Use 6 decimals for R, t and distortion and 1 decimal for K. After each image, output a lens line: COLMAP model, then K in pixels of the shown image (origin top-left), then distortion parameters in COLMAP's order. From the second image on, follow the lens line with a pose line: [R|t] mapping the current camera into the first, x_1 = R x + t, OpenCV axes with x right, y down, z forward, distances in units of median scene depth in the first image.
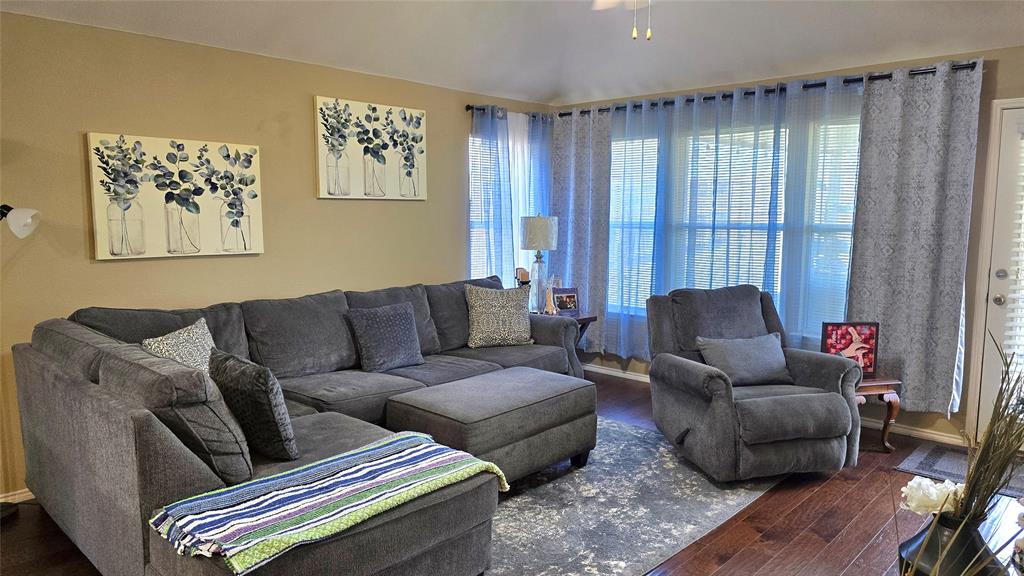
lens RADIAL K [[687.8, 0, 513.2], [0, 687.8, 291.6], [0, 0, 1]] dist [0.064441, -0.066552]
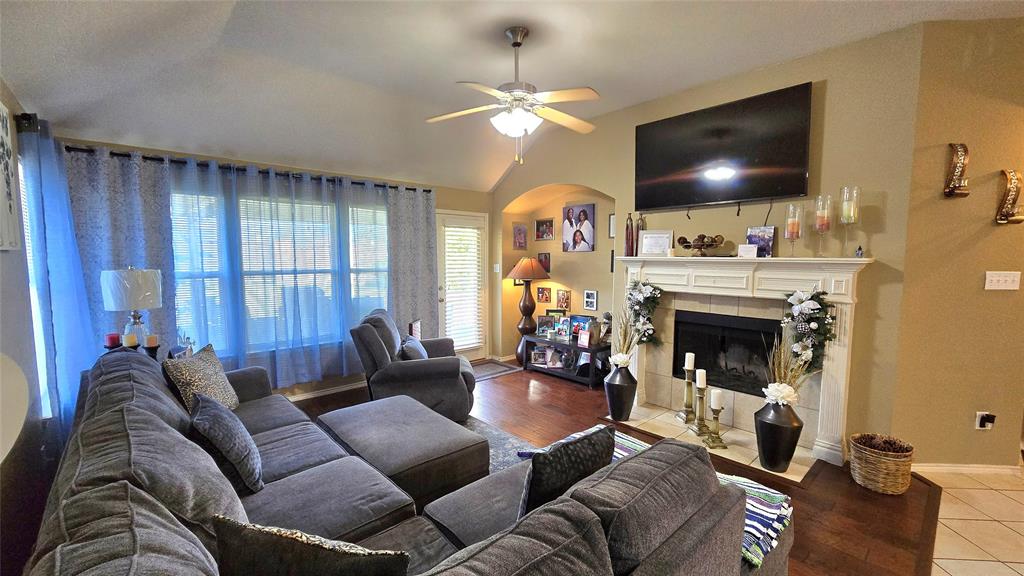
lens RADIAL K [[420.8, 0, 509.1], [0, 420.8, 291.1], [0, 0, 1]] dist [-0.010656, 0.004055]
pose [[0.081865, -0.088496, 0.992707, -0.516407], [0.116704, 0.990049, 0.078635, -0.081748], [-0.989787, 0.109416, 0.091378, 0.574935]]
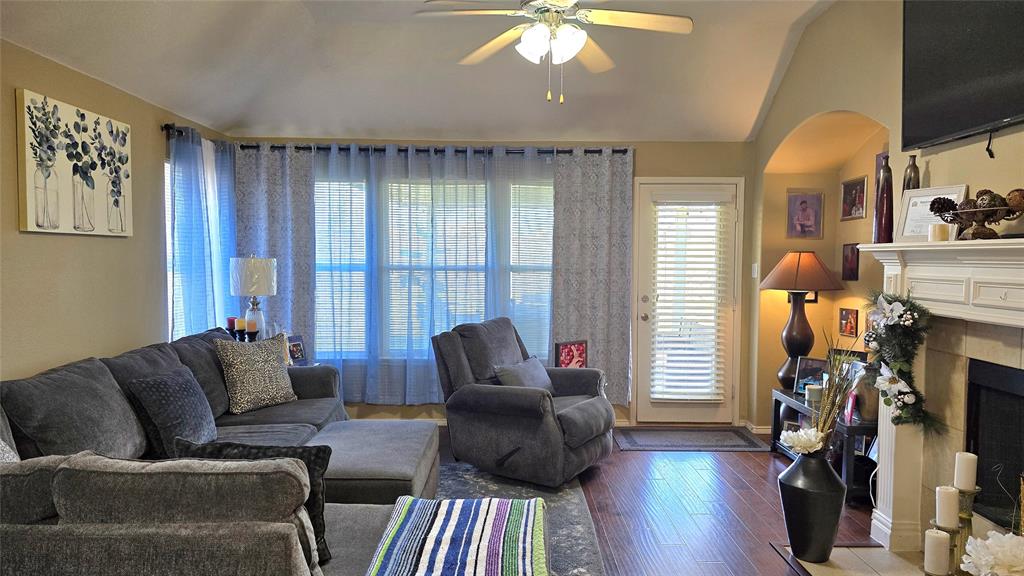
lens RADIAL K [[687.8, 0, 517.3], [0, 687.8, 293.2], [0, 0, 1]] dist [0.064441, -0.066552]
pose [[0.721926, -0.034848, 0.691092, -0.393963], [0.078632, 0.996393, -0.031898, -0.010534], [-0.687488, 0.077370, 0.722062, 0.143667]]
